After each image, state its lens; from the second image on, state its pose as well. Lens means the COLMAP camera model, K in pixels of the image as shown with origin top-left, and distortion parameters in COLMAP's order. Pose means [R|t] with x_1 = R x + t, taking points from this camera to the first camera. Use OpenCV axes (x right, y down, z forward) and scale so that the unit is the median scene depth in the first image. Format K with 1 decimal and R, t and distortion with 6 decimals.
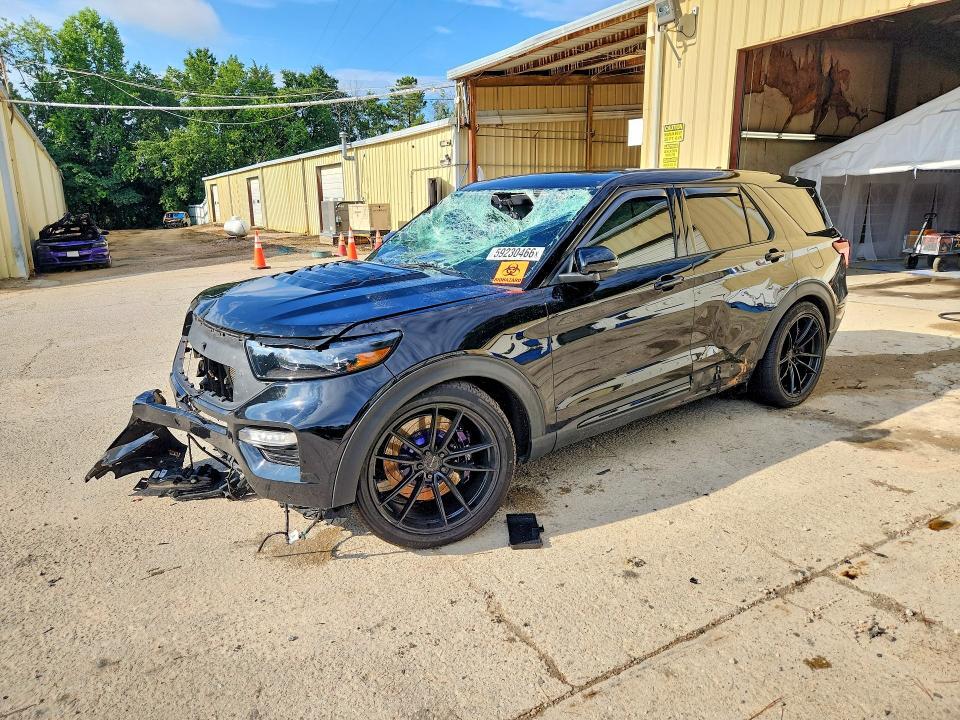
lens RADIAL K [[675.7, 0, 480.0], [0, 675.7, 360.0], [0, 0, 1]] dist [0.003657, 0.001493]
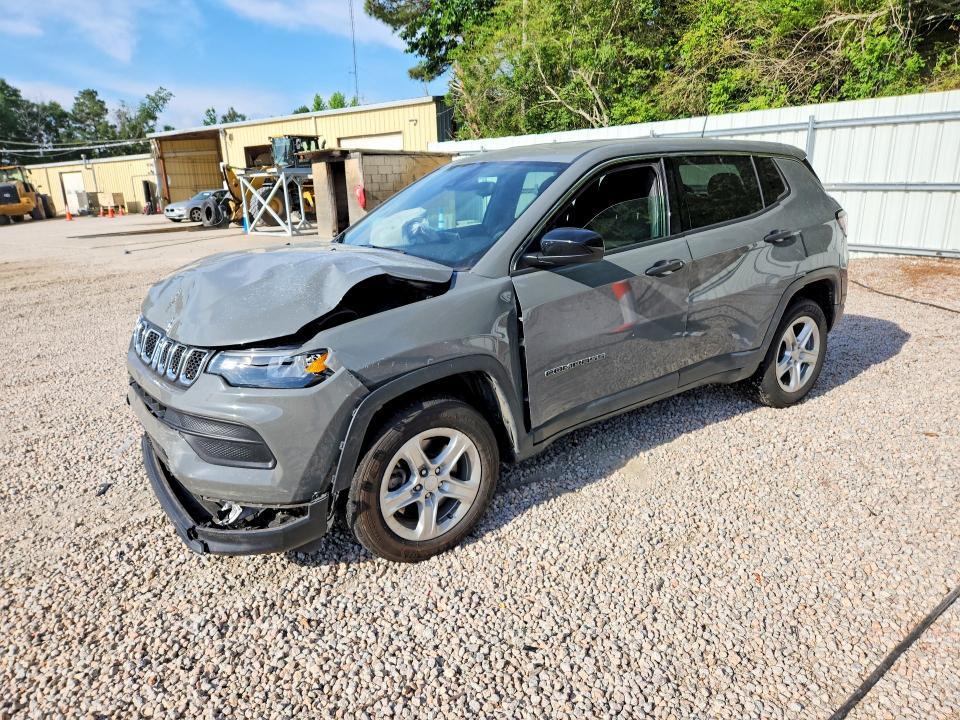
lens RADIAL K [[675.7, 0, 480.0], [0, 675.7, 360.0], [0, 0, 1]] dist [0.003657, 0.001493]
pose [[0.913779, -0.113233, 0.390110, 0.000814], [0.109989, 0.993458, 0.030727, 0.315739], [-0.391037, 0.014830, 0.920255, -1.251360]]
